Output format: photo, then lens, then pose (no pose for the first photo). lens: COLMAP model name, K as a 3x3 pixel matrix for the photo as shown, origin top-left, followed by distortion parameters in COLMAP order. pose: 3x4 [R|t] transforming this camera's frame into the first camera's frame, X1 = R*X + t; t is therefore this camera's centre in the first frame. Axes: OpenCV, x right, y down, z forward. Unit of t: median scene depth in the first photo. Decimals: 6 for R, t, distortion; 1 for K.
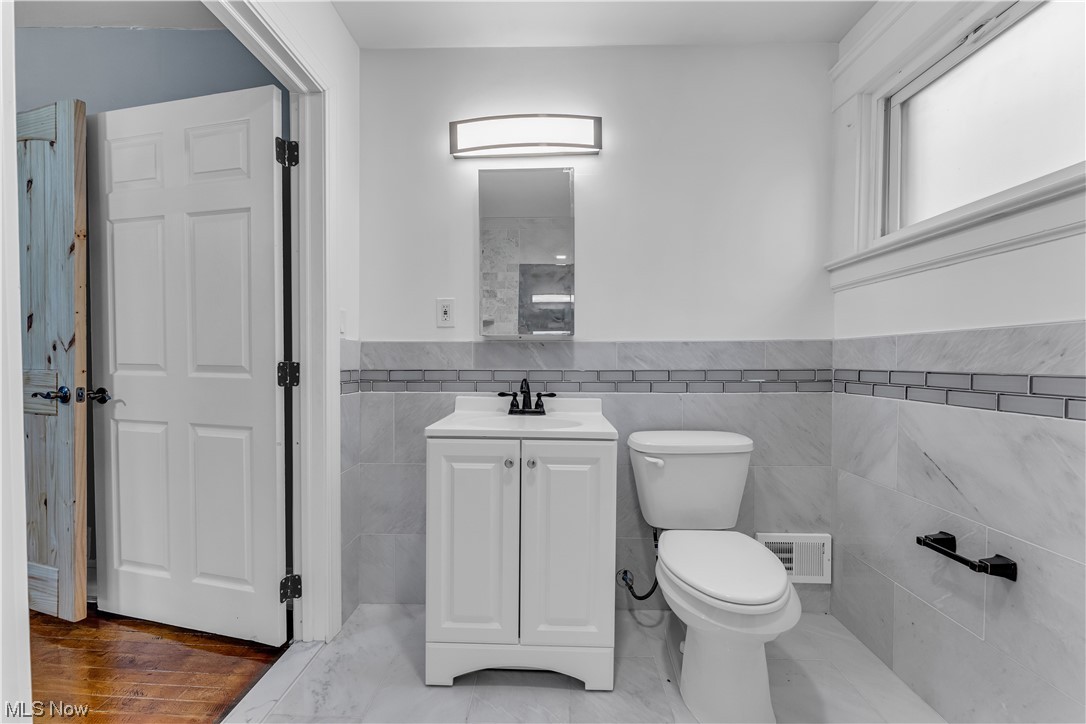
lens RADIAL K [[436.8, 0, 536.8], [0, 436.8, 370.3], [0, 0, 1]] dist [0.000110, -0.000074]
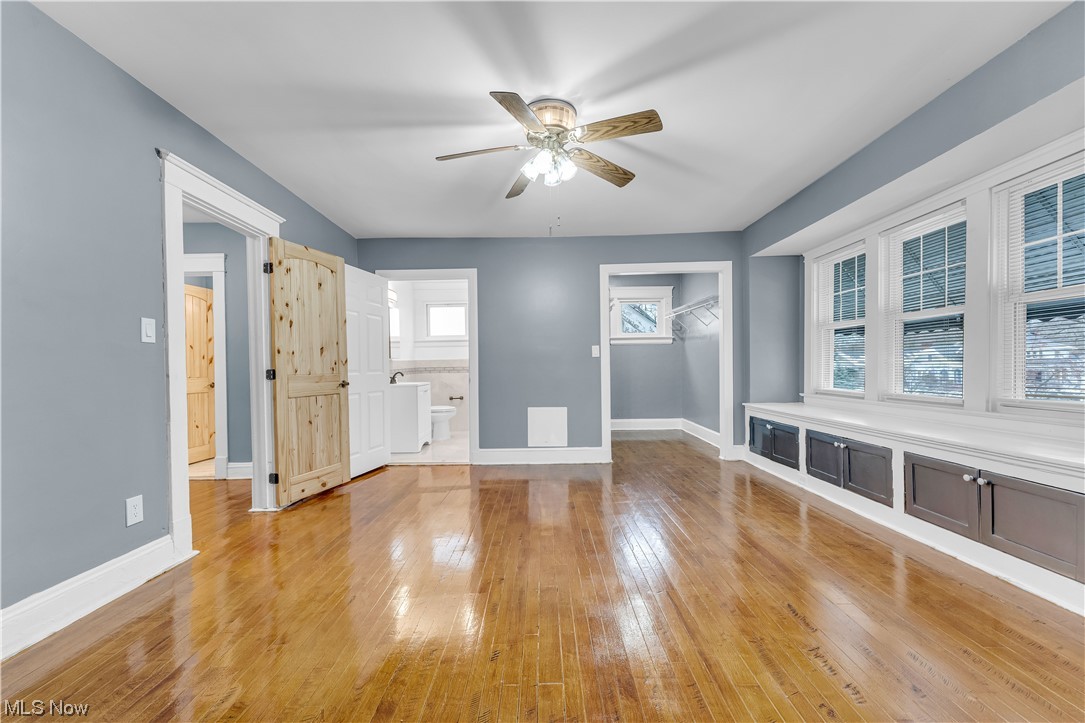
lens RADIAL K [[405.6, 0, 542.5], [0, 405.6, 361.5], [0, 0, 1]] dist [0.000054, -0.000001]
pose [[-0.052932, -0.001687, 0.998597, -3.420729], [0.043785, 0.999033, 0.004009, -0.027016], [-0.997638, 0.043936, -0.052807, 0.096830]]
